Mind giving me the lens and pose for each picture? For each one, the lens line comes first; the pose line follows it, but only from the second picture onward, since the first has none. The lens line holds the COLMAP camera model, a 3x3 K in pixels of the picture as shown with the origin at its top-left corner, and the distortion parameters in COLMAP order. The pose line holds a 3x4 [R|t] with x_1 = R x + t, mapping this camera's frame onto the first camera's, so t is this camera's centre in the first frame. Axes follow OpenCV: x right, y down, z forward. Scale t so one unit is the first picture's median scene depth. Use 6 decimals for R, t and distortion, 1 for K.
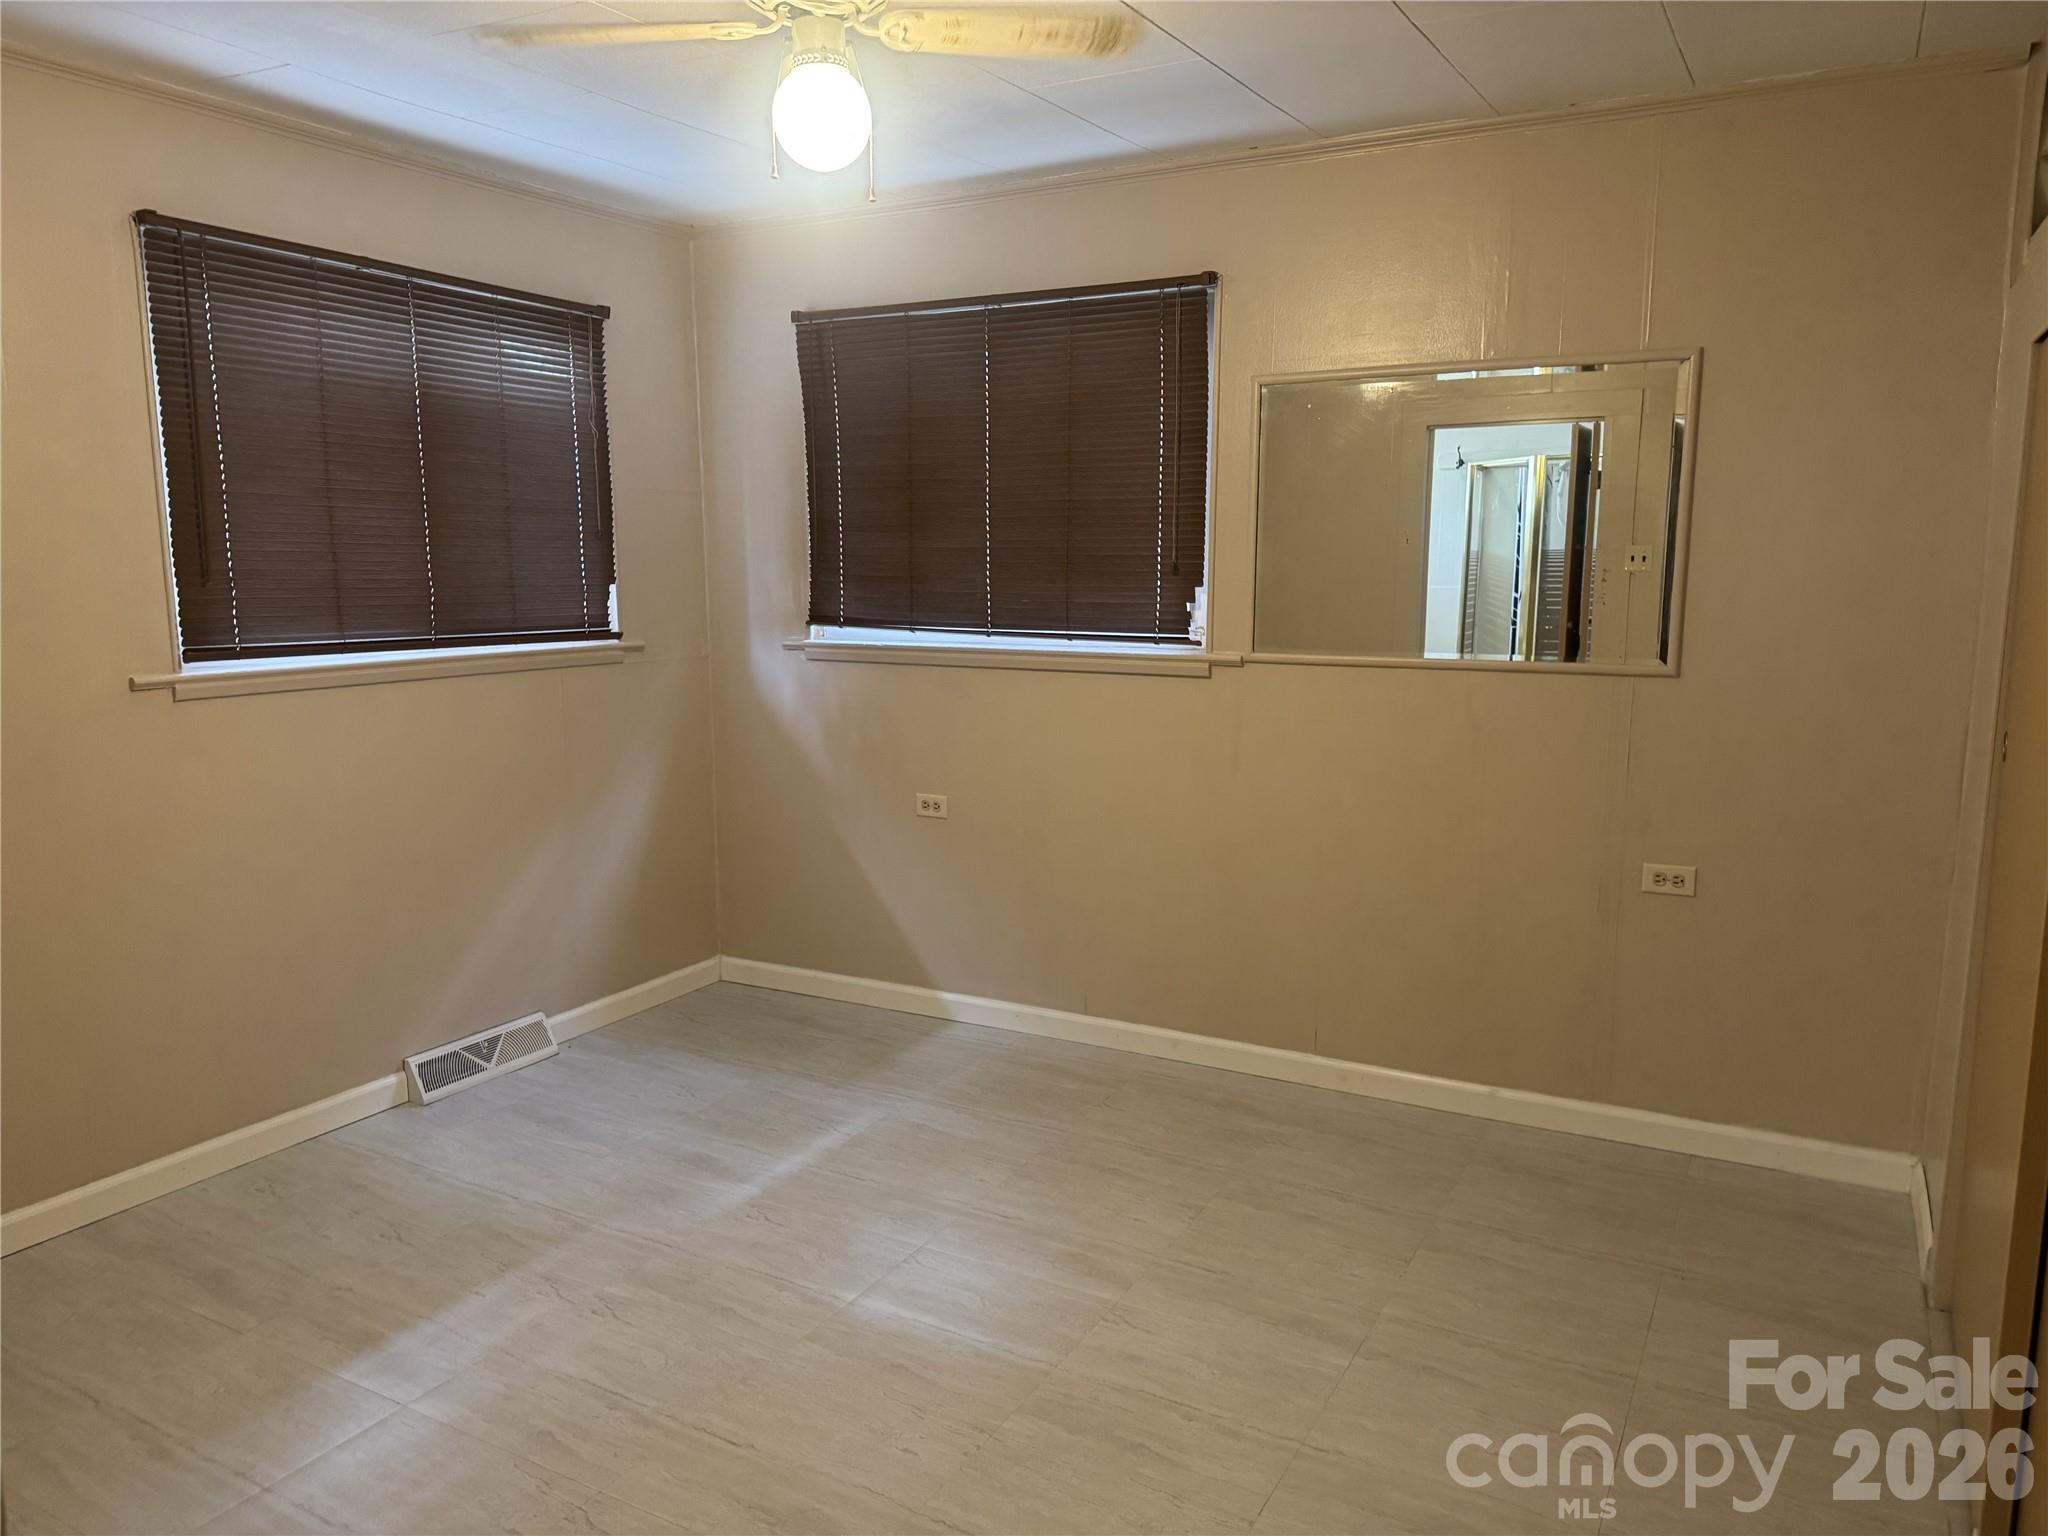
lens RADIAL K [[1445.0, 0, 1020.7], [0, 1445.0, 777.7], [0, 0, 1]] dist [0.136925, -0.187721]
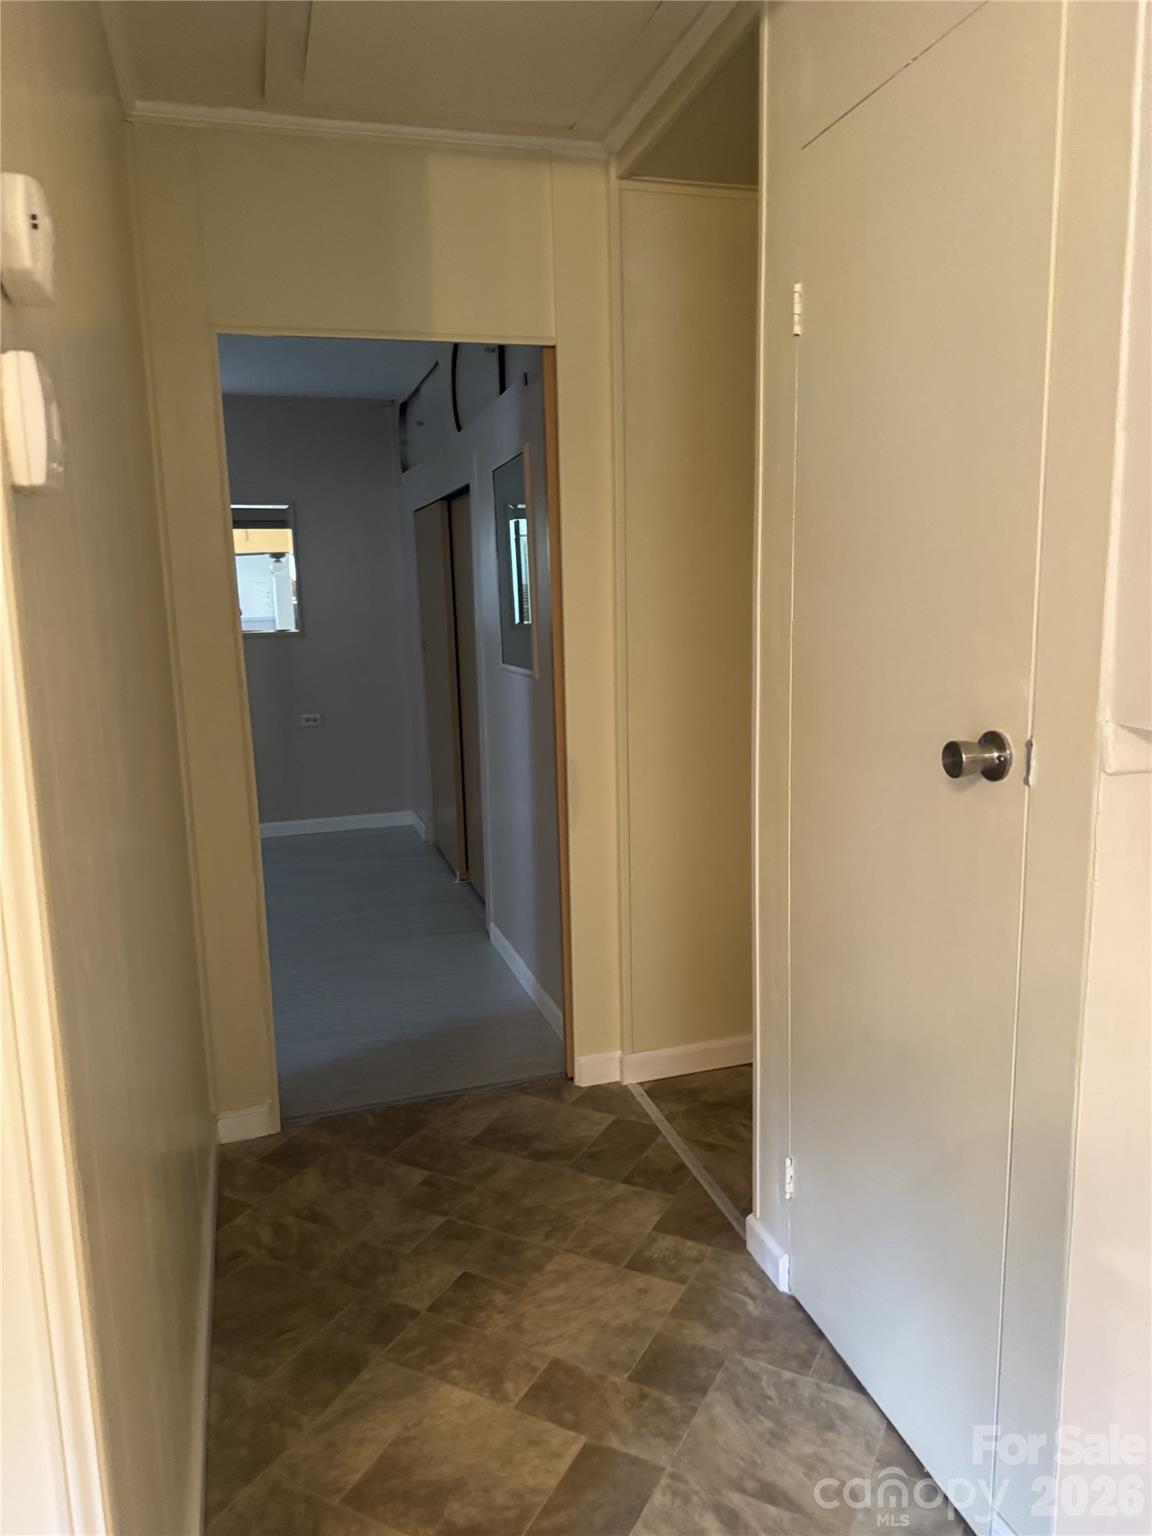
lens RADIAL K [[1083.7, 0, 576.0], [0, 1083.7, 768.0], [0, 0, 1]] dist [0.136925, -0.187721]
pose [[0.702699, -0.133964, 0.698762, -0.446790], [0.138664, 0.989068, 0.050175, 0.100846], [-0.697844, 0.061636, 0.713593, -0.498765]]
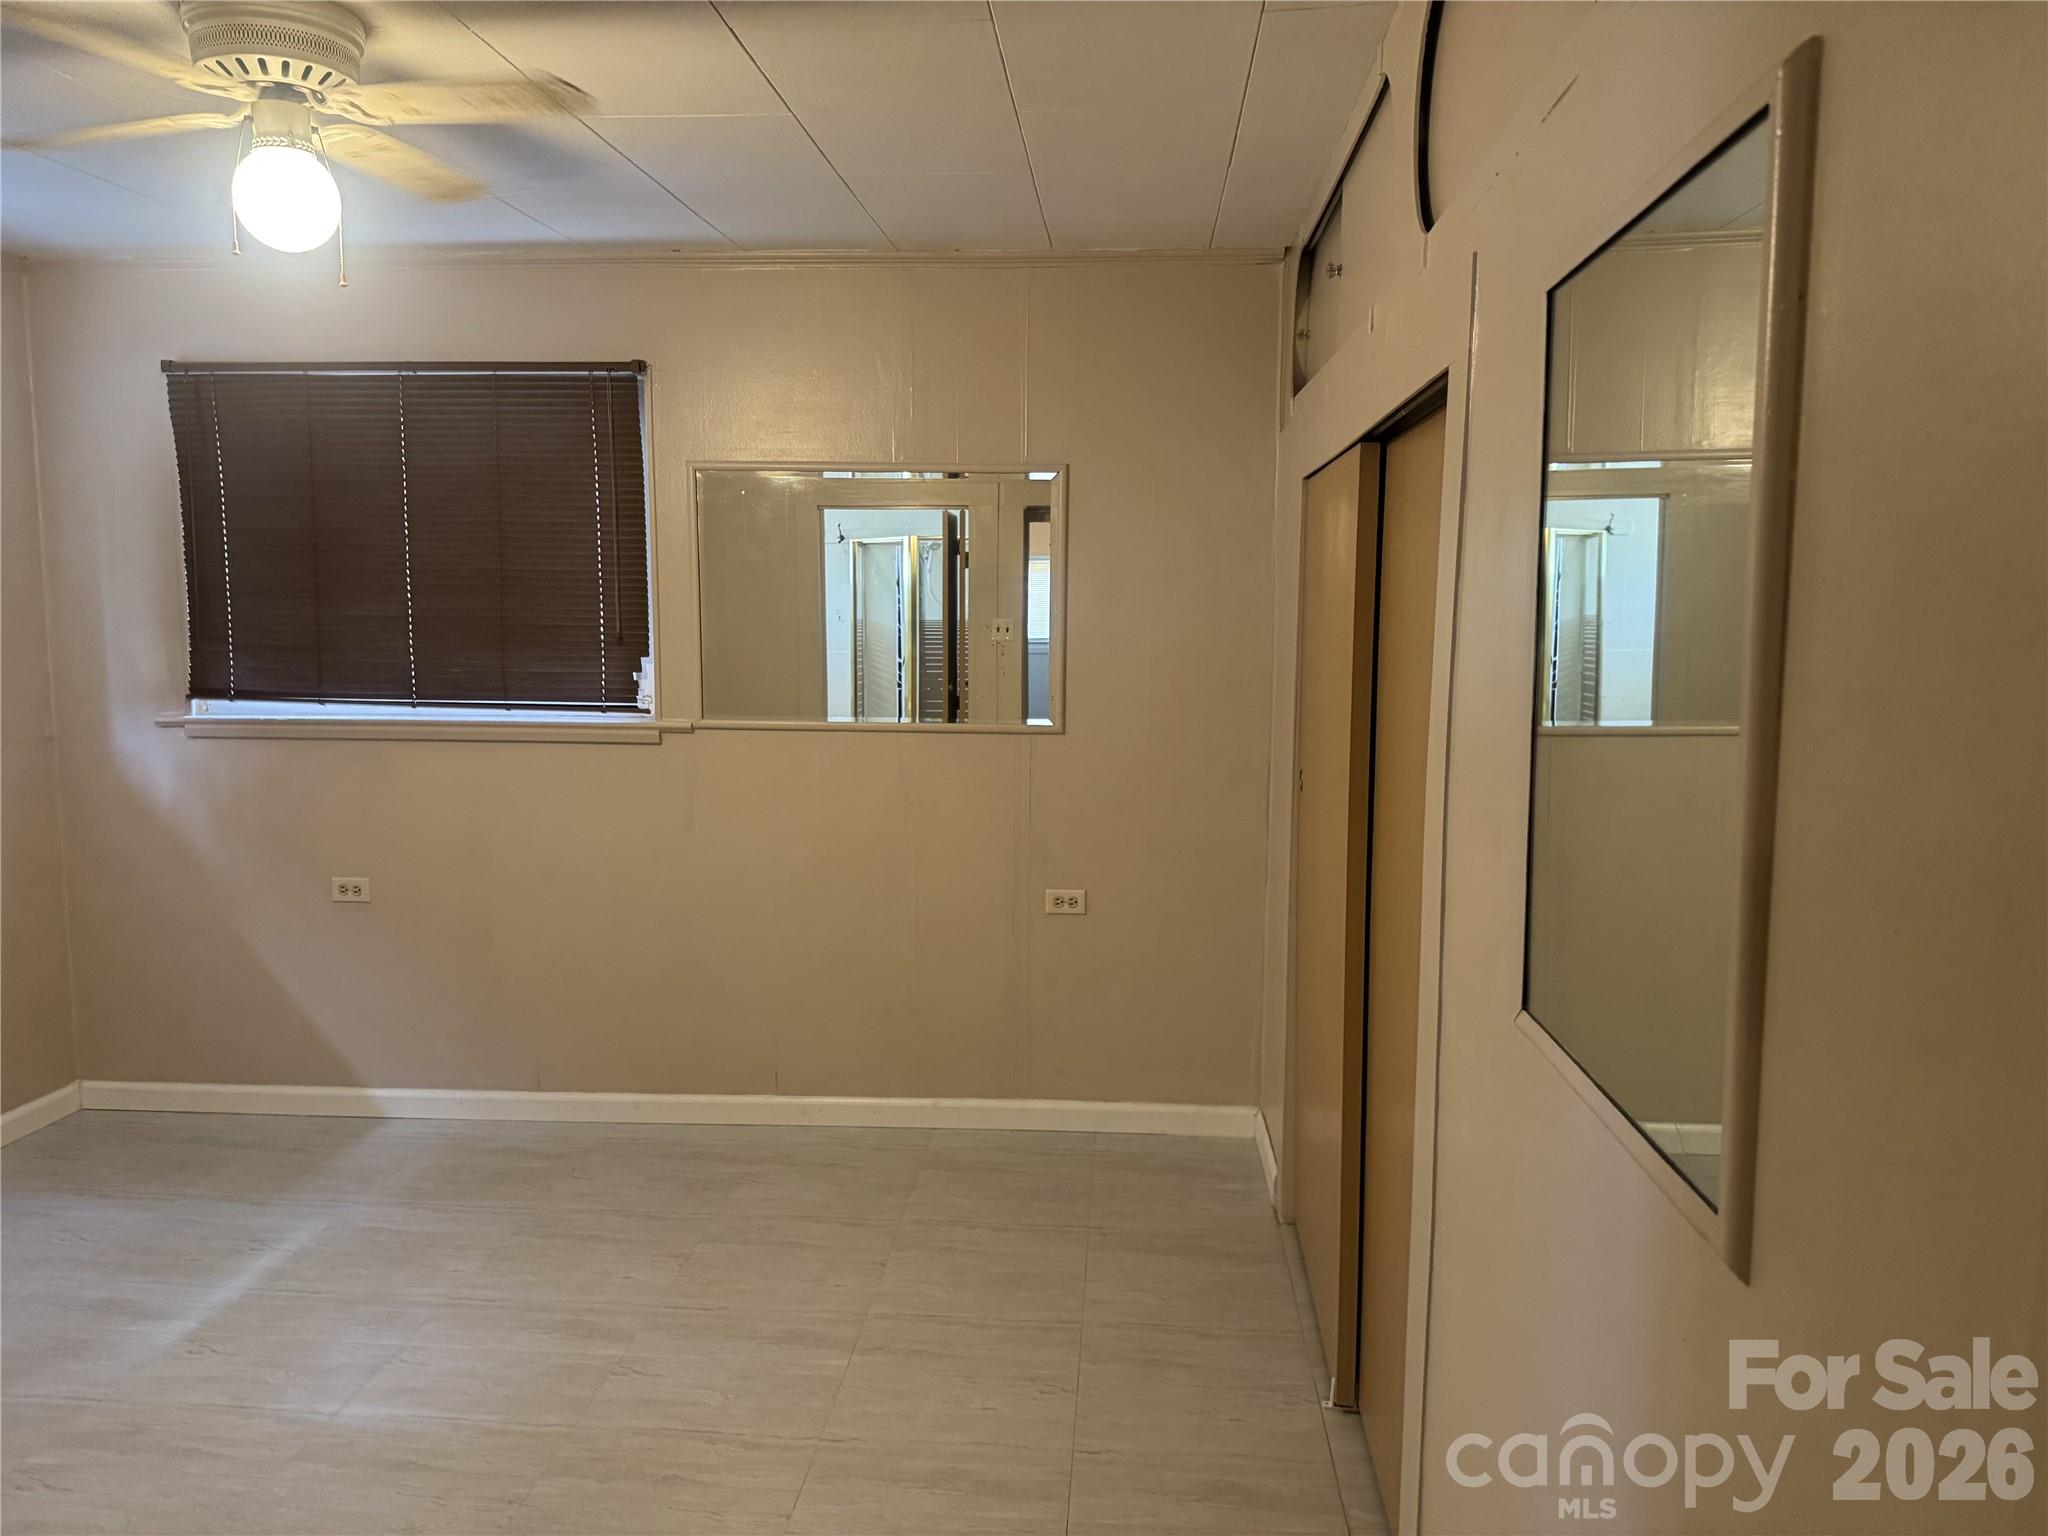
lens RADIAL K [[1445.0, 0, 1020.7], [0, 1445.0, 777.7], [0, 0, 1]] dist [0.136925, -0.187721]
pose [[0.910857, -0.042132, 0.410567, -0.061043], [0.058924, 0.997861, -0.028325, -0.000254], [-0.408495, 0.049992, 0.911390, -0.051417]]
